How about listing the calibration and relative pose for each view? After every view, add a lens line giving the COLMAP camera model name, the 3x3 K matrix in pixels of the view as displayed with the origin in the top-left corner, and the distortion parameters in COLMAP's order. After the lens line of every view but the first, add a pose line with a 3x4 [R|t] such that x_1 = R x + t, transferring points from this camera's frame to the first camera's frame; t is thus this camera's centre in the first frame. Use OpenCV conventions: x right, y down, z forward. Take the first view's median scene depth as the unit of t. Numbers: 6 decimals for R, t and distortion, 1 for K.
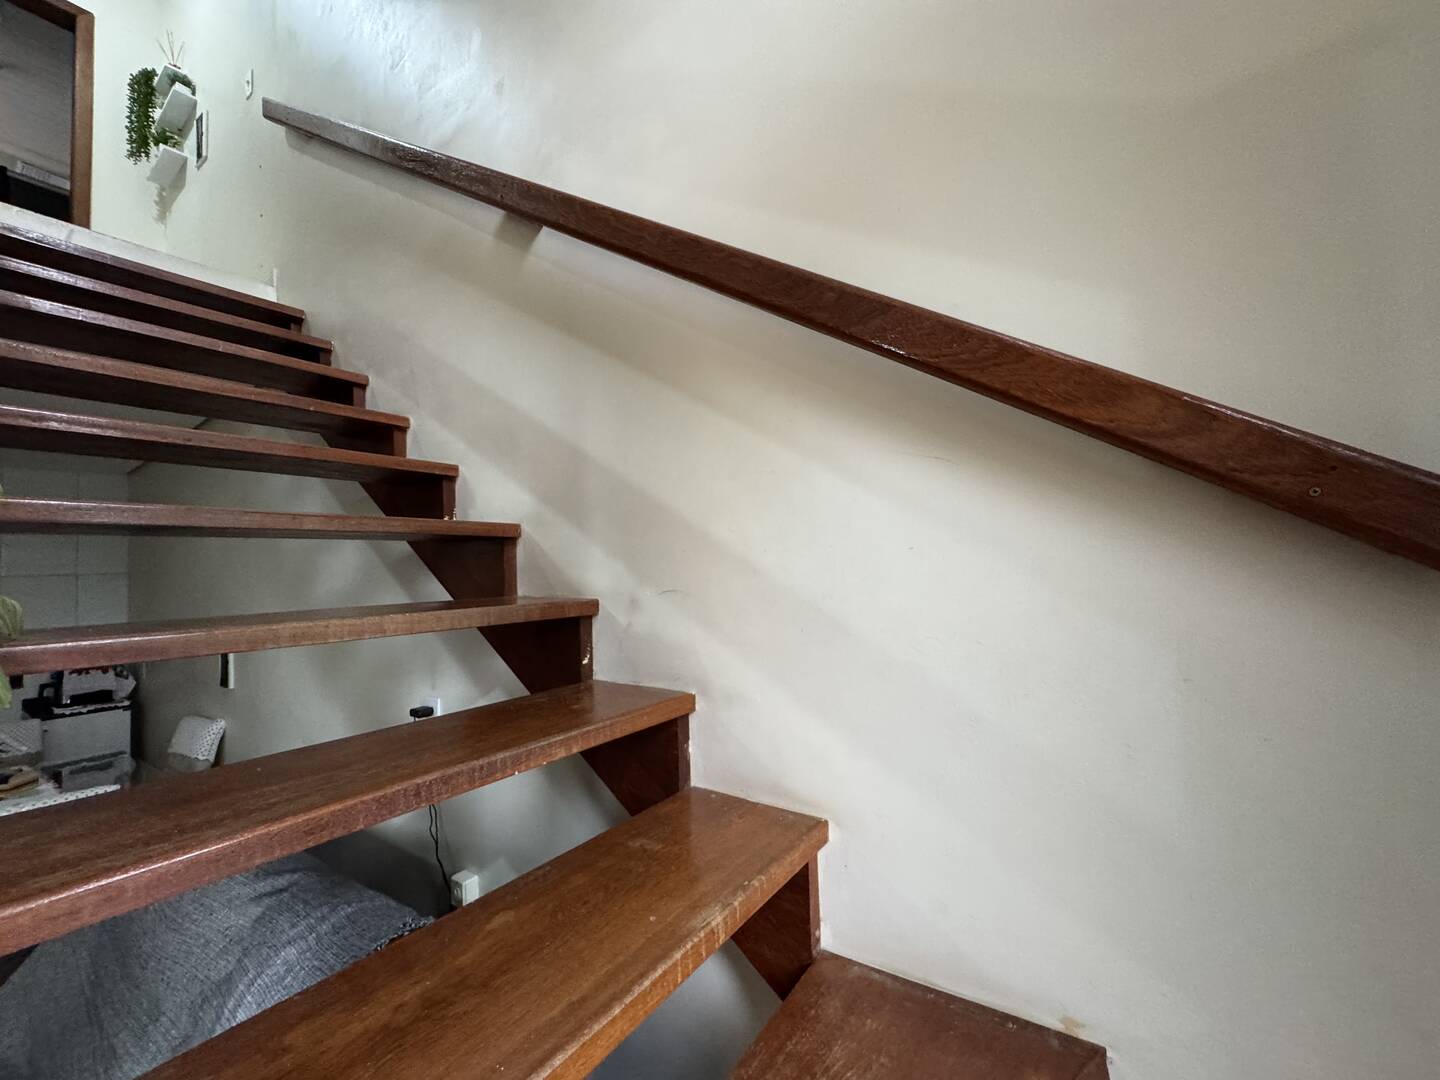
lens RADIAL K [[579.8, 0, 718.1], [0, 579.8, 542.5], [0, 0, 1]] dist [-0.002366, -0.000452]
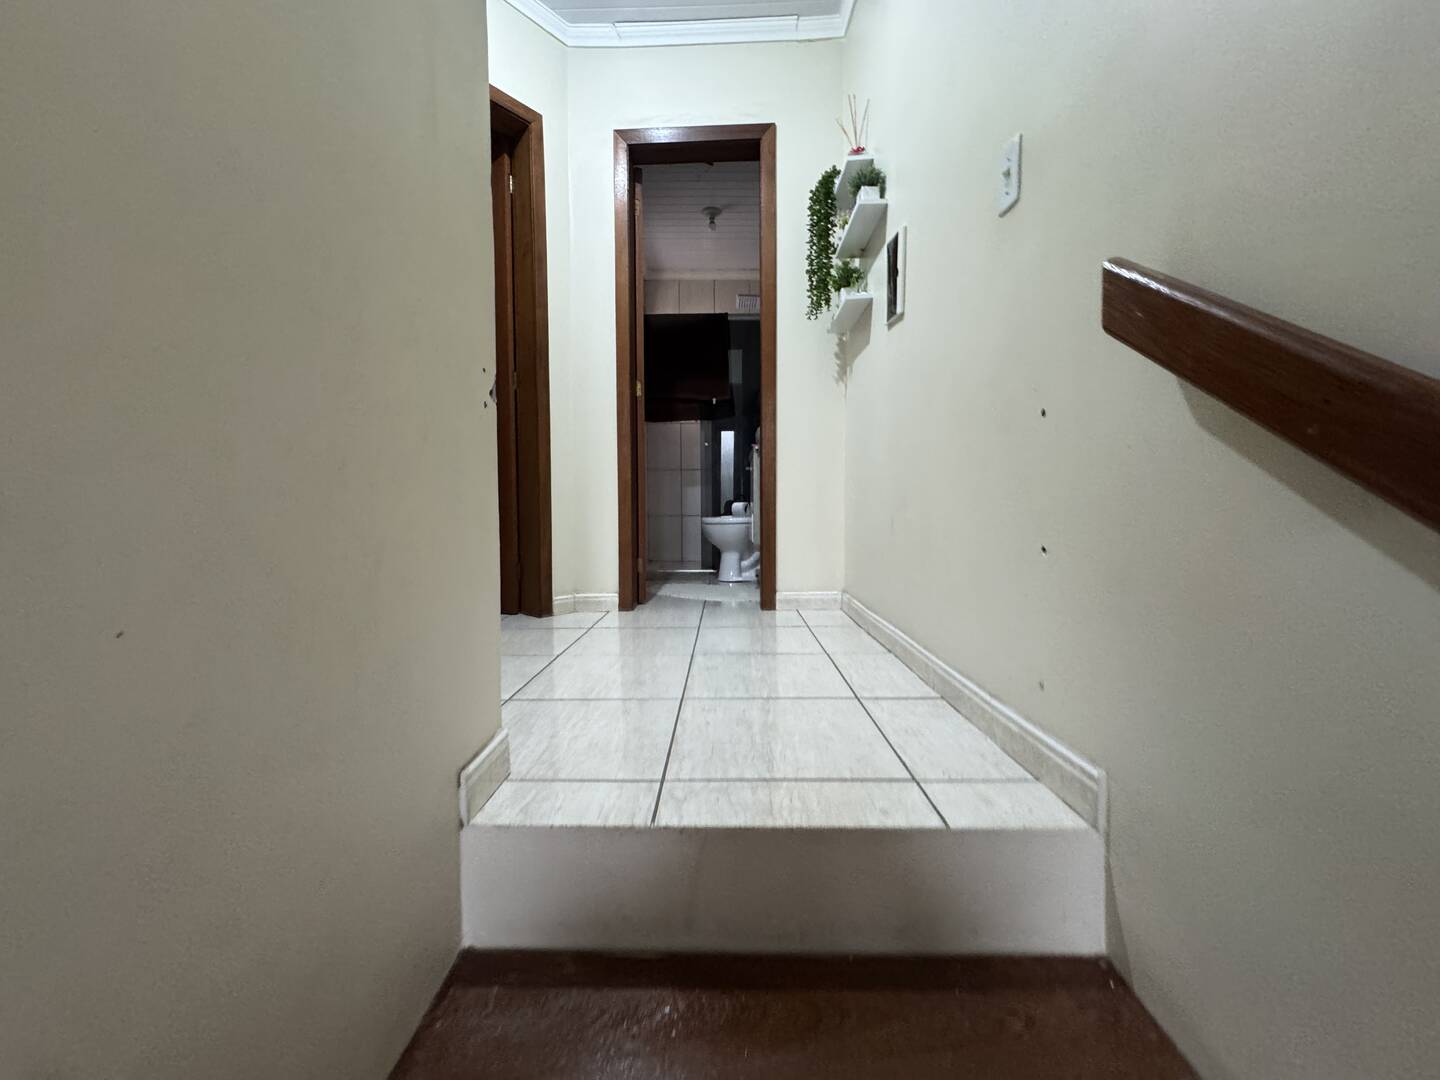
lens RADIAL K [[579.8, 0, 718.3], [0, 579.8, 539.8], [0, 0, 1]] dist [-0.002366, -0.000452]
pose [[0.574109, 0.101158, -0.812506, -0.458772], [0.022878, 0.989969, 0.139417, -0.489076], [0.818460, -0.098629, 0.566036, 0.458956]]
